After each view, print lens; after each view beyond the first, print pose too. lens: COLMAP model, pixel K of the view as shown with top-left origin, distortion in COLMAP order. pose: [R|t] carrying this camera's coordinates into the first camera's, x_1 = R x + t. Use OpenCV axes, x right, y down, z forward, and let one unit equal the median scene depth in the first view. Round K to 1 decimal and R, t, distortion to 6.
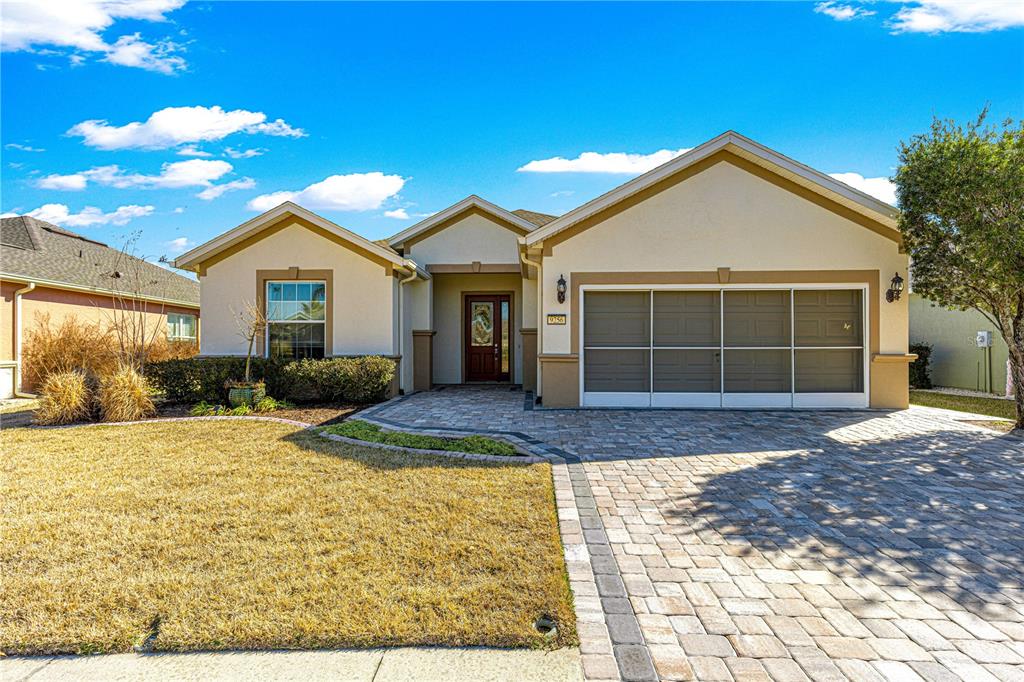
lens RADIAL K [[493.1, 0, 516.9], [0, 493.1, 343.4], [0, 0, 1]] dist [-0.008510, -0.000226]
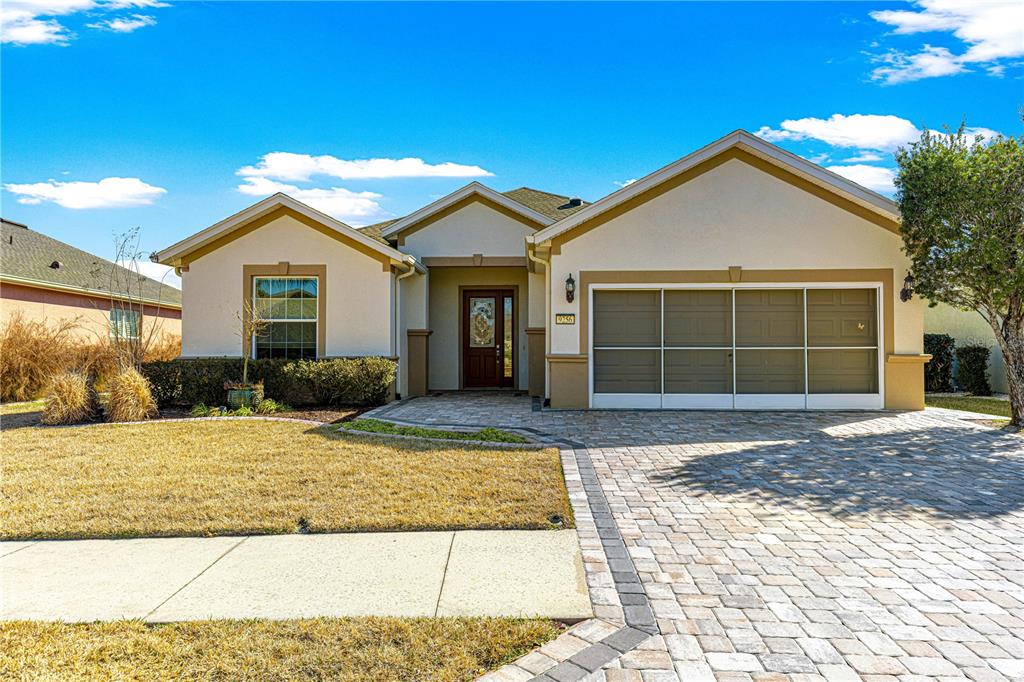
lens RADIAL K [[694.8, 0, 510.8], [0, 694.8, 338.7], [0, 0, 1]] dist [-0.010083, 0.003801]
pose [[0.999996, 0.000037, -0.002911, -0.024283], [-0.000069, 0.999939, -0.011020, 0.006087], [0.002910, 0.011021, 0.999935, -0.389344]]
